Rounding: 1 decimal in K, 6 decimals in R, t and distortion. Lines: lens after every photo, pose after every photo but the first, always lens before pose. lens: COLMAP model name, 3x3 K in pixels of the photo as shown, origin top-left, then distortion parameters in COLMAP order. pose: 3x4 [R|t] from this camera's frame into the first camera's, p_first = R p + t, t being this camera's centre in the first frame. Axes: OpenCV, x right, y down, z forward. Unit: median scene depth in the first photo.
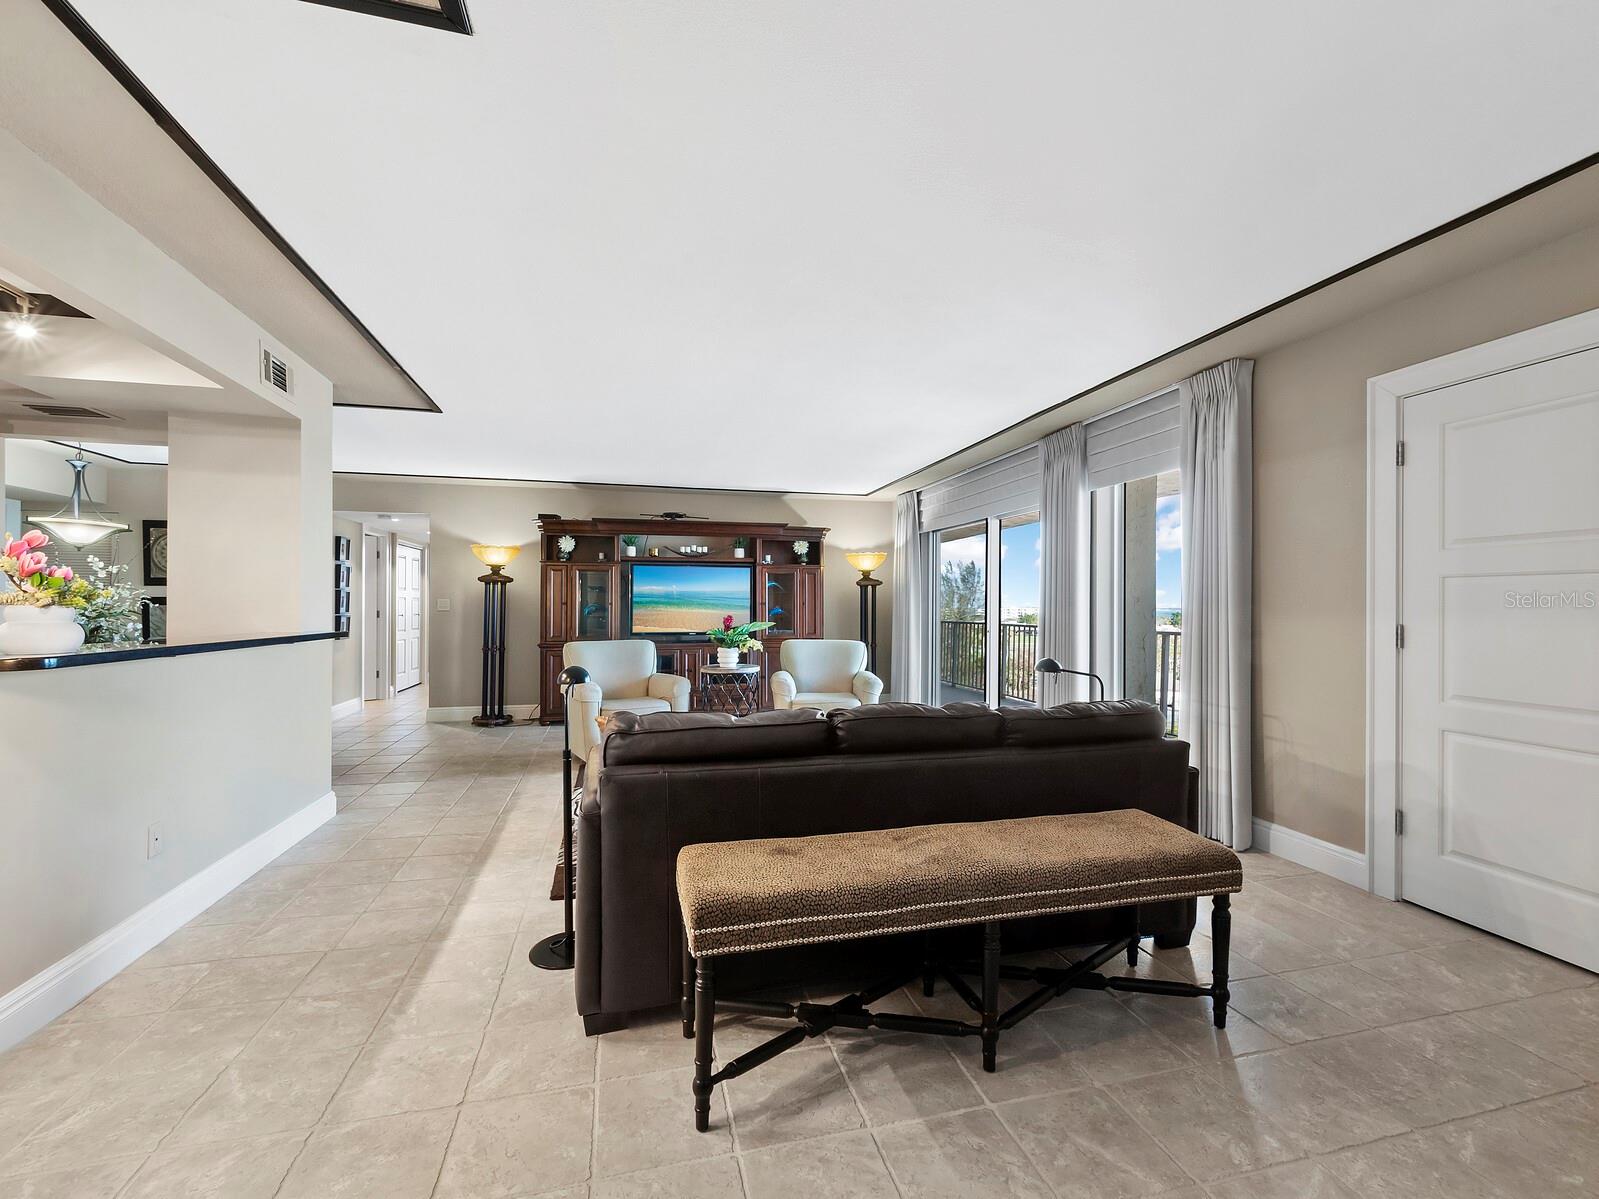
lens RADIAL K [[684.1, 0, 804.0], [0, 684.1, 600.0], [0, 0, 1]] dist [-0.000872, -0.000082]
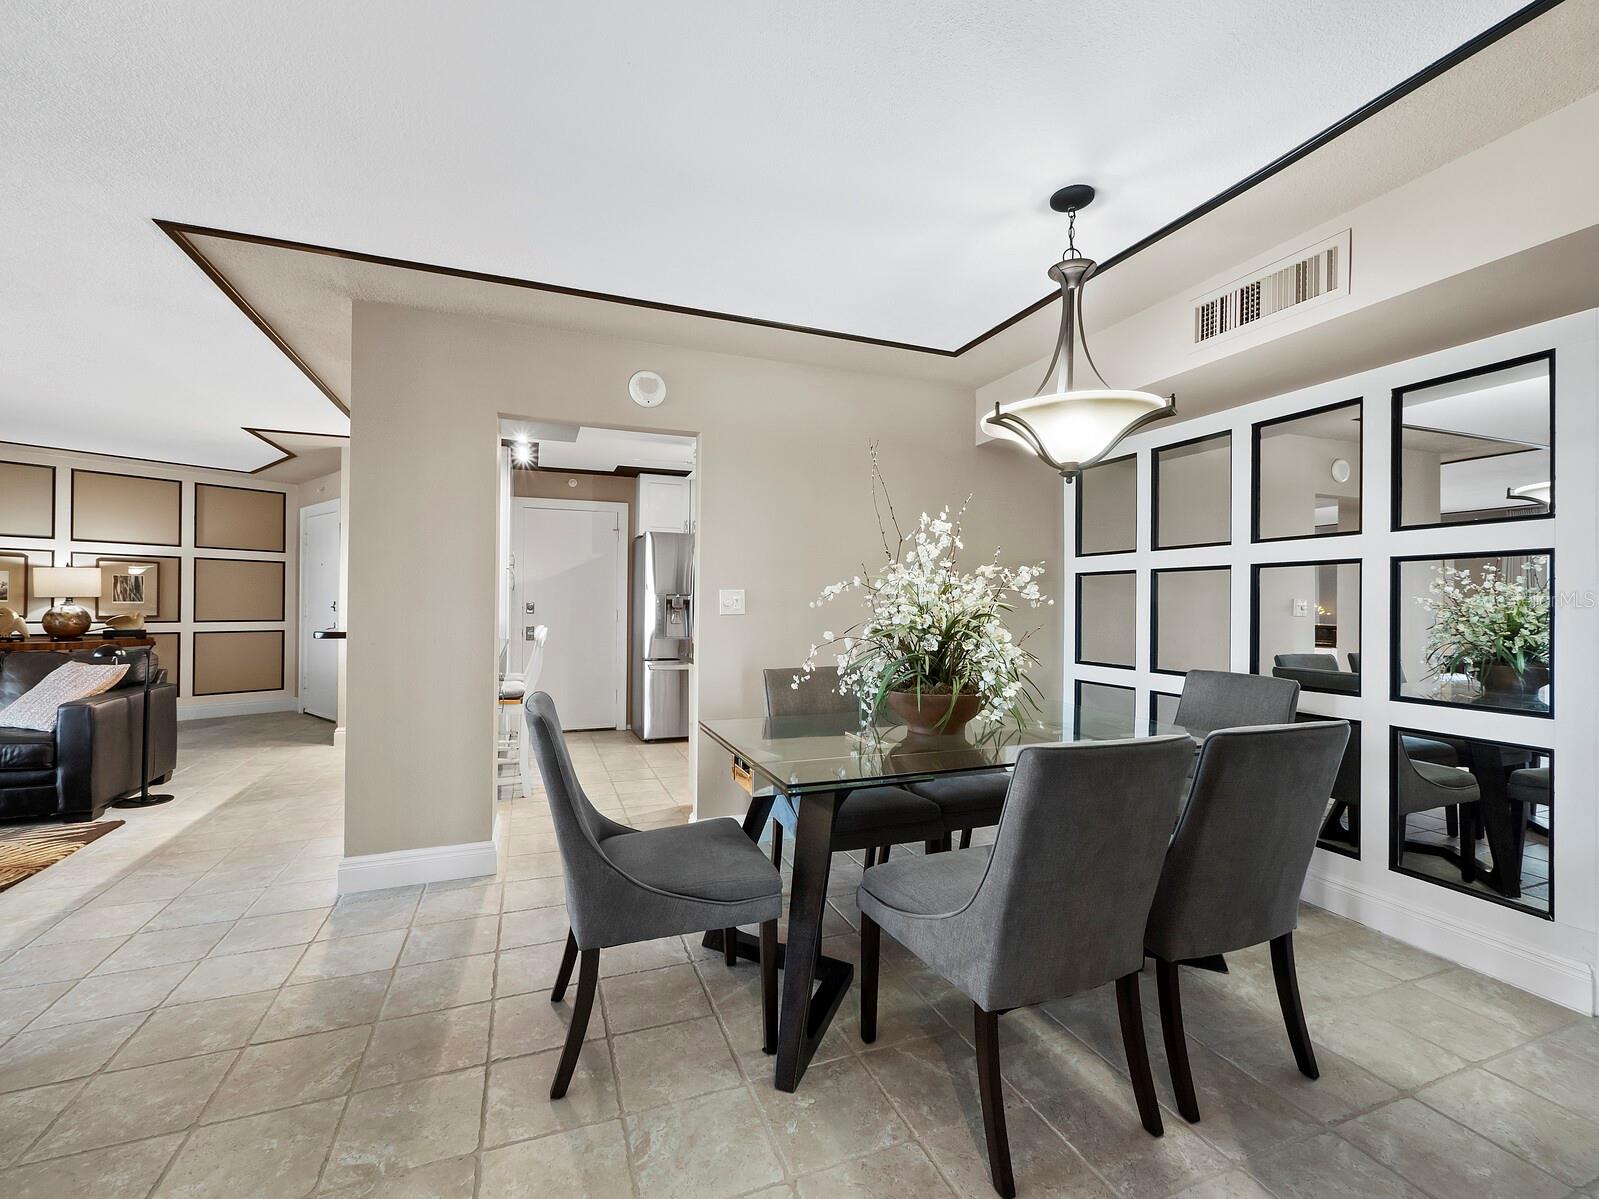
lens RADIAL K [[684.1, 0, 804.0], [0, 684.1, 600.0], [0, 0, 1]] dist [-0.000872, -0.000082]
pose [[-0.992873, -0.015495, -0.118163, -0.605742], [-0.013711, 0.999780, -0.015895, 0.005831], [0.118383, -0.014162, -0.992867, 0.993180]]
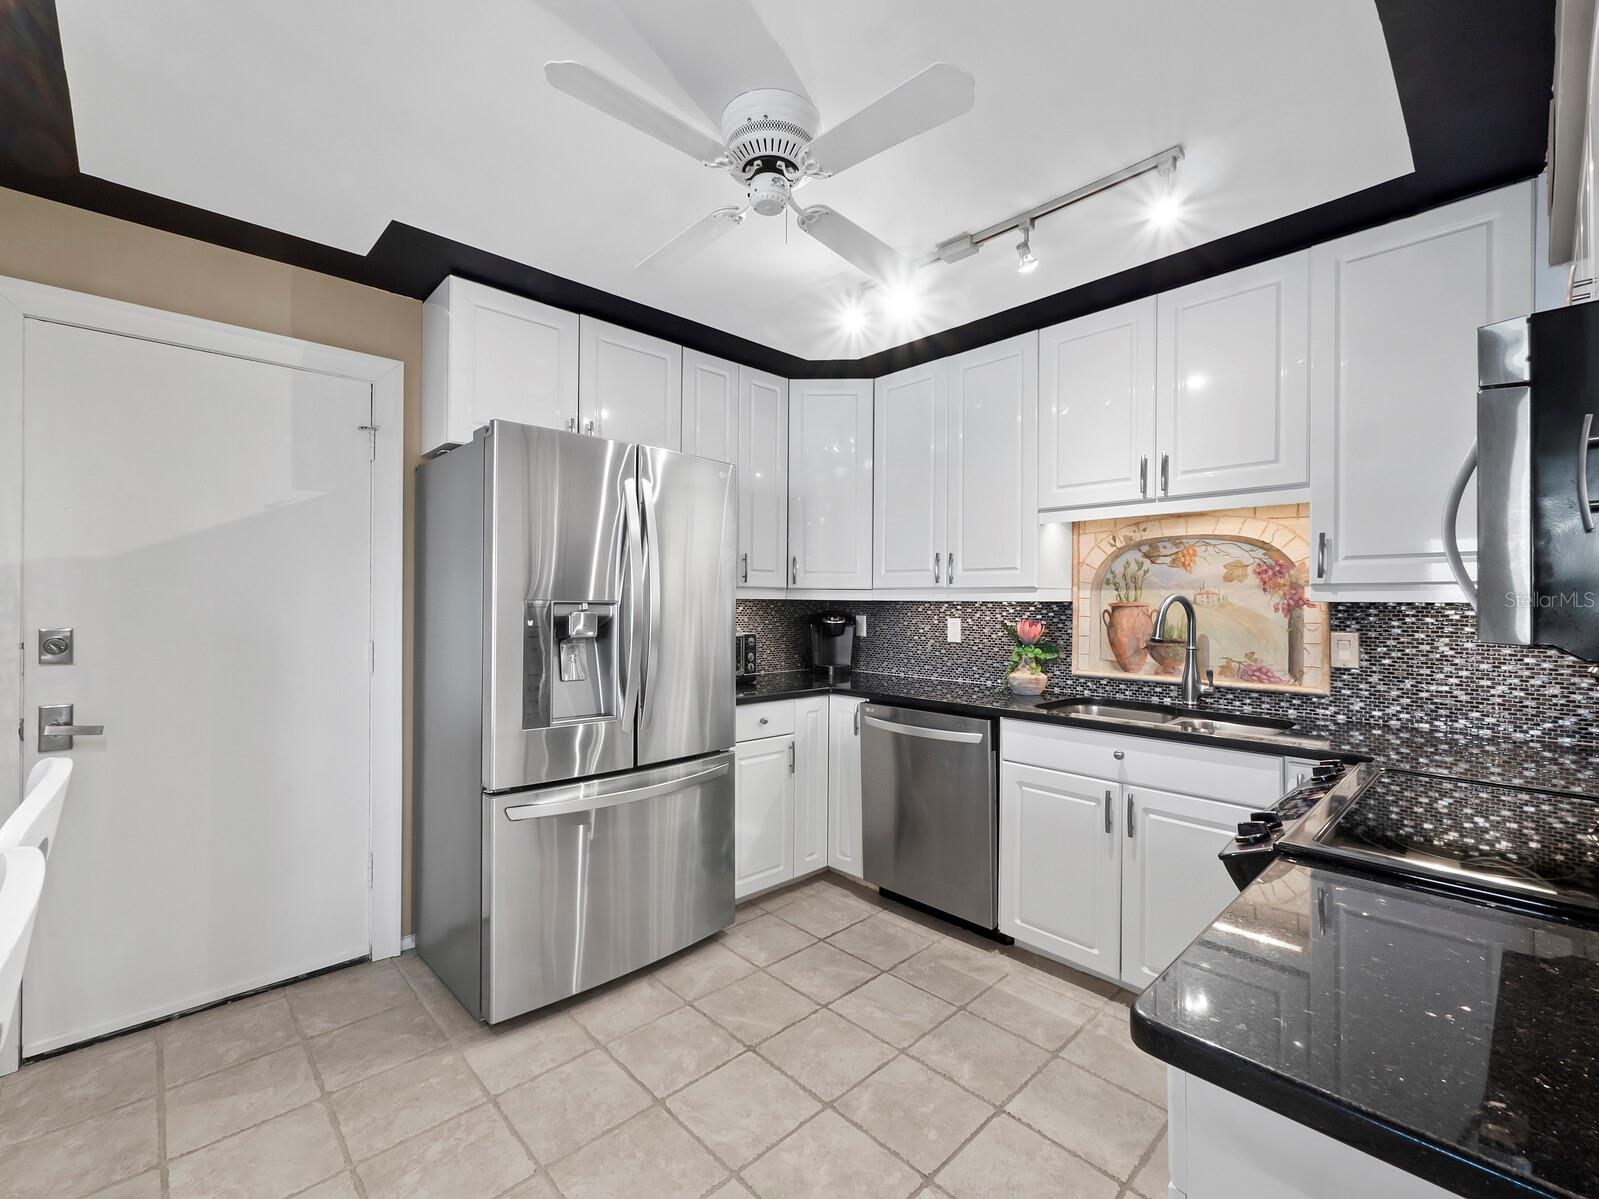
lens RADIAL K [[676.0, 0, 791.8], [0, 676.0, 602.8], [0, 0, 1]] dist [-0.002046, 0.000015]
pose [[-0.876520, -0.009069, -0.481280, -0.486066], [-0.004576, 0.999934, -0.010509, -0.009474], [0.481344, -0.007009, -0.876504, 0.449856]]
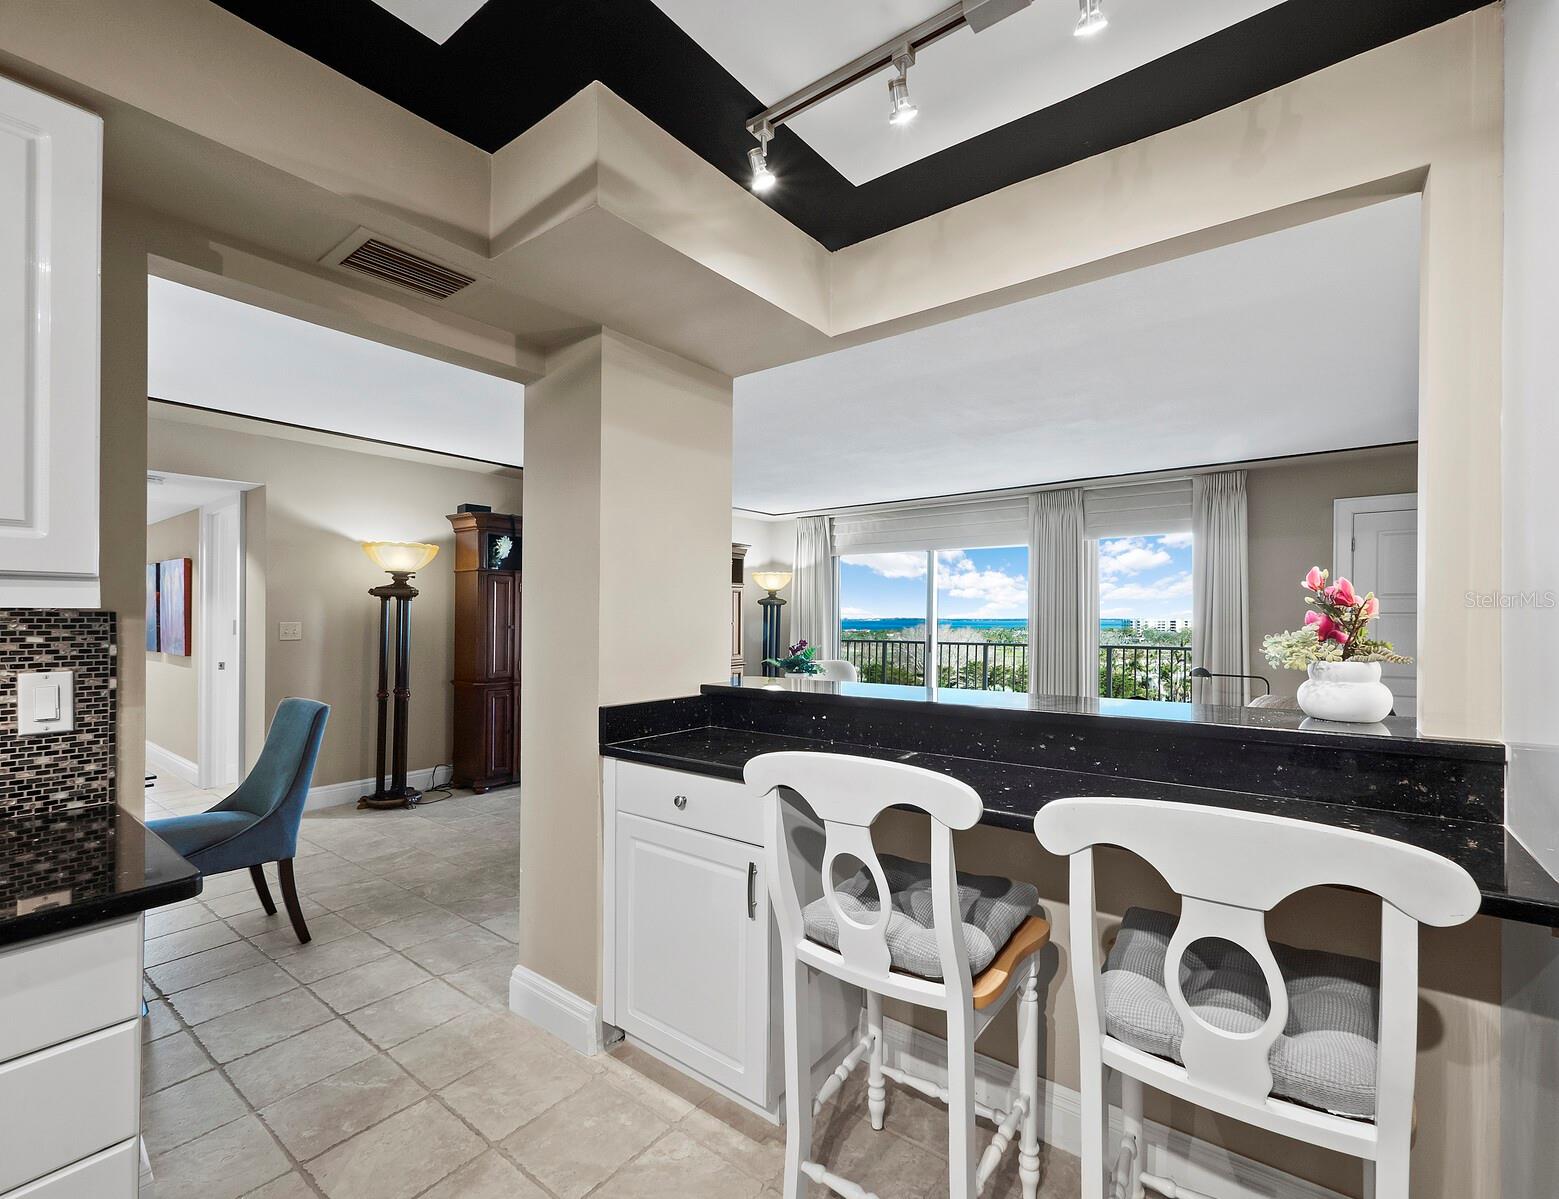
lens RADIAL K [[691.0, 0, 804.5], [0, 691.0, 619.4], [0, 0, 1]] dist [-0.001336, -0.000515]
pose [[0.779860, -0.004458, 0.625938, -0.560553], [-0.003107, 0.999935, 0.010992, -0.012259], [-0.625946, -0.010517, 0.779795, 0.200237]]
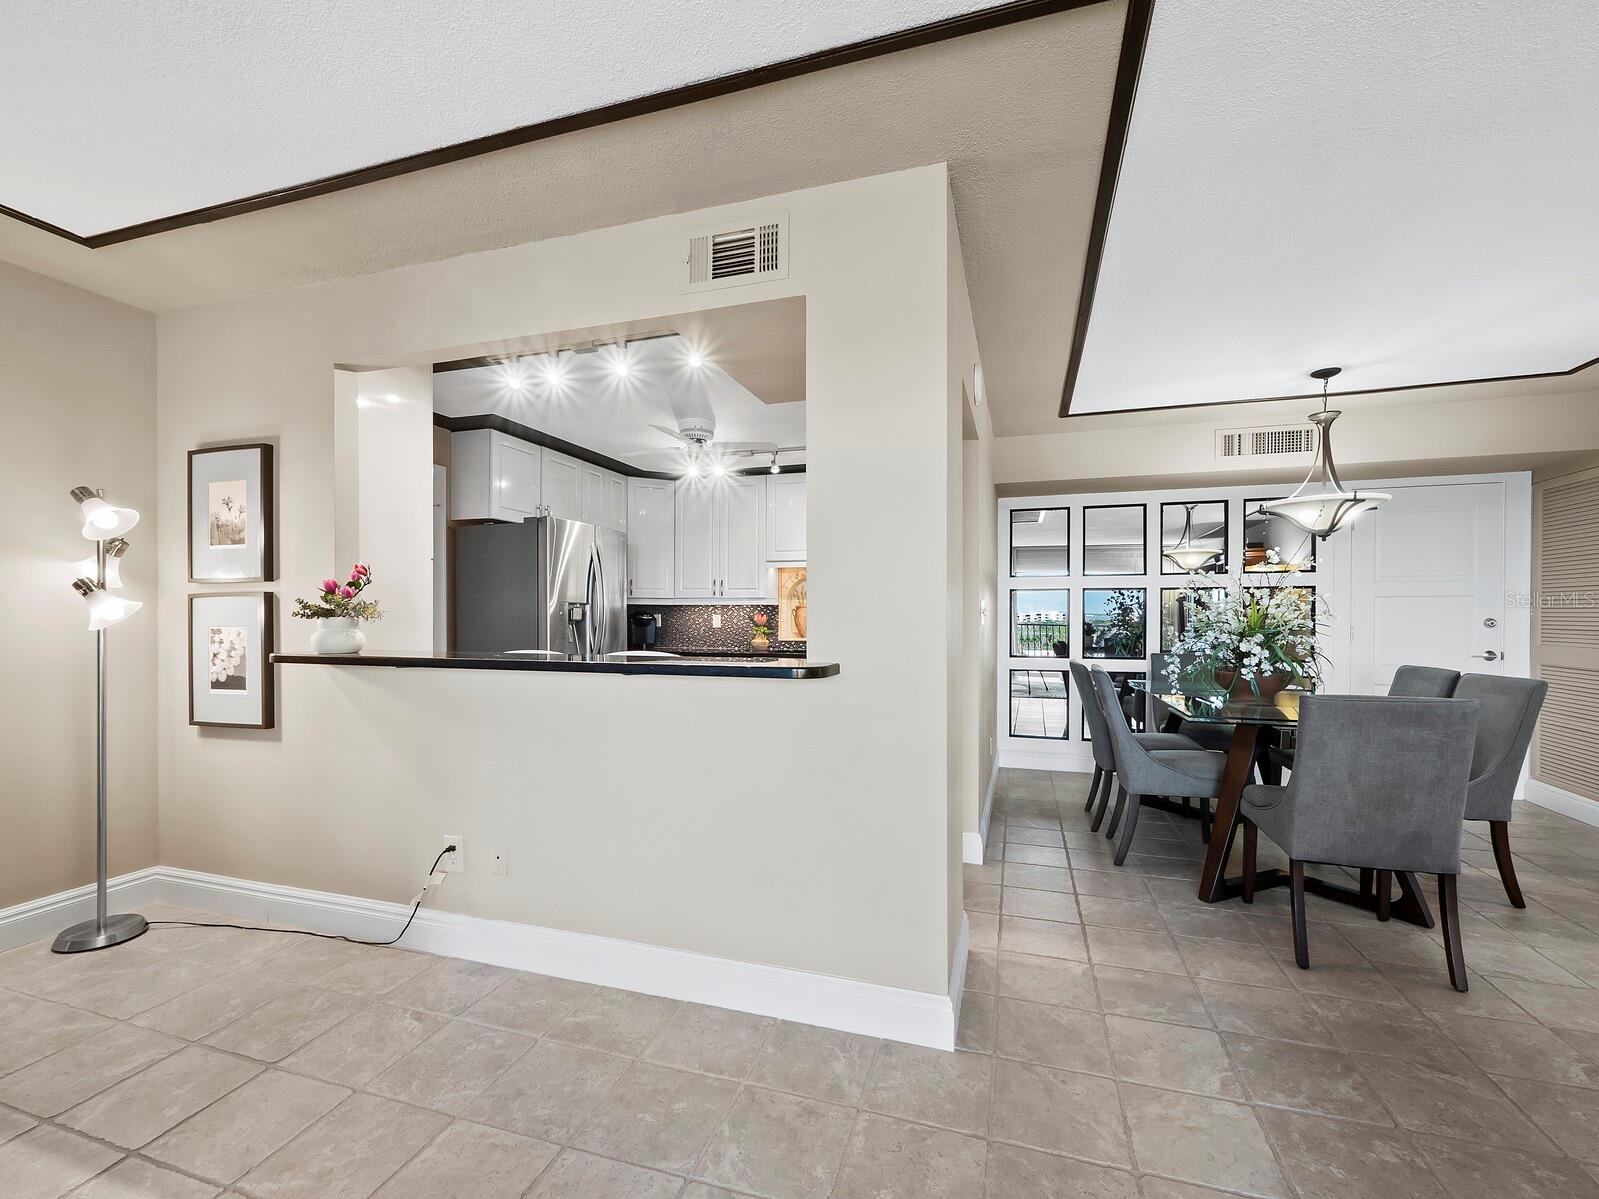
lens RADIAL K [[684.1, 0, 804.0], [0, 684.1, 600.0], [0, 0, 1]] dist [-0.000872, -0.000082]
pose [[-0.531935, -0.023844, -0.846449, -0.119106], [0.005080, 0.999496, -0.031348, 0.005821], [0.846770, -0.020975, -0.531545, 0.657514]]
